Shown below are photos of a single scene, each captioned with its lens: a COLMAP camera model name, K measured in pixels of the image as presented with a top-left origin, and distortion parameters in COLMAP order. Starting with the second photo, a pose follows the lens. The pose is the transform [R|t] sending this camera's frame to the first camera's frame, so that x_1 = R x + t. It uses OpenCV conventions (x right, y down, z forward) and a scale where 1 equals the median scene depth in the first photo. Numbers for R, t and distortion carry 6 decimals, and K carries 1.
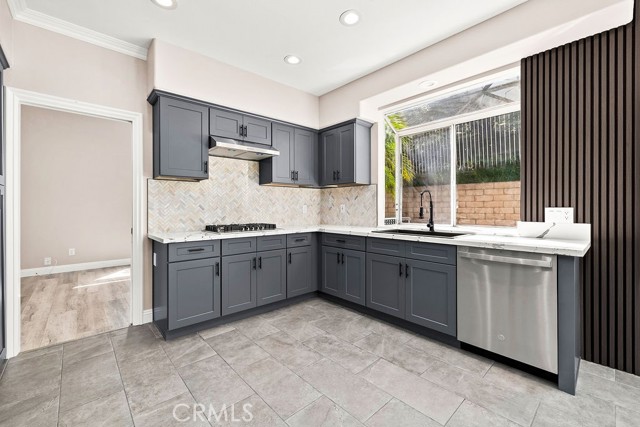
lens RADIAL K [[268.9, 0, 318.6], [0, 268.9, 207.5], [0, 0, 1]] dist [0.000370, -0.000335]
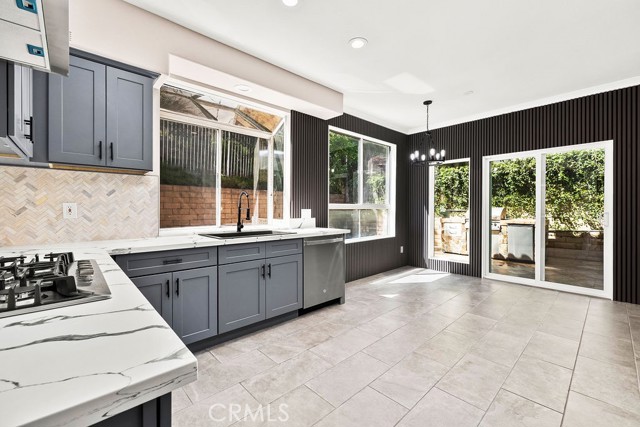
lens RADIAL K [[268.9, 0, 318.6], [0, 268.9, 211.1], [0, 0, 1]] dist [0.000370, -0.000335]
pose [[-0.007758, -0.006416, 0.999949, -0.618372], [0.000247, 0.999979, 0.006418, 0.001141], [-0.999970, 0.000296, -0.007756, 0.717432]]
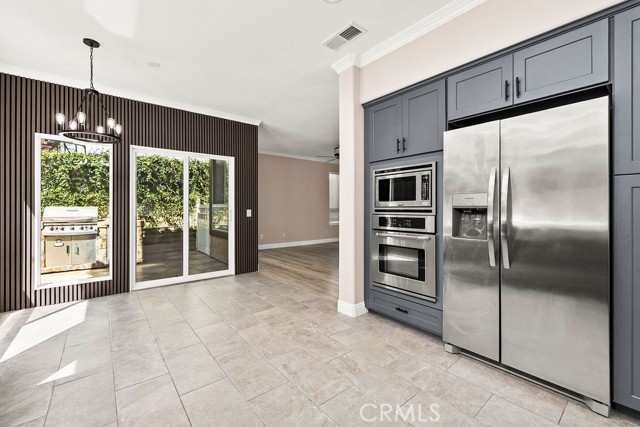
lens RADIAL K [[268.9, 0, 318.8], [0, 268.9, 208.5], [0, 0, 1]] dist [0.000370, -0.000335]
pose [[-0.998475, 0.004102, 0.055051, -0.028458], [0.004180, 0.999990, 0.001300, 0.003511], [-0.055045, 0.001528, -0.998483, 1.000269]]
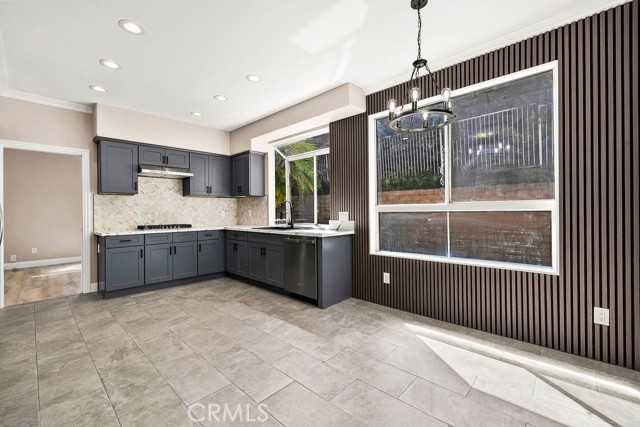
lens RADIAL K [[268.9, 0, 318.4], [0, 268.9, 211.2], [0, 0, 1]] dist [0.000370, -0.000335]
pose [[0.996601, -0.006574, 0.082115, 0.453489], [0.006597, 0.999978, -0.000009, -0.004368], [-0.082113, 0.000550, 0.996623, -0.548099]]
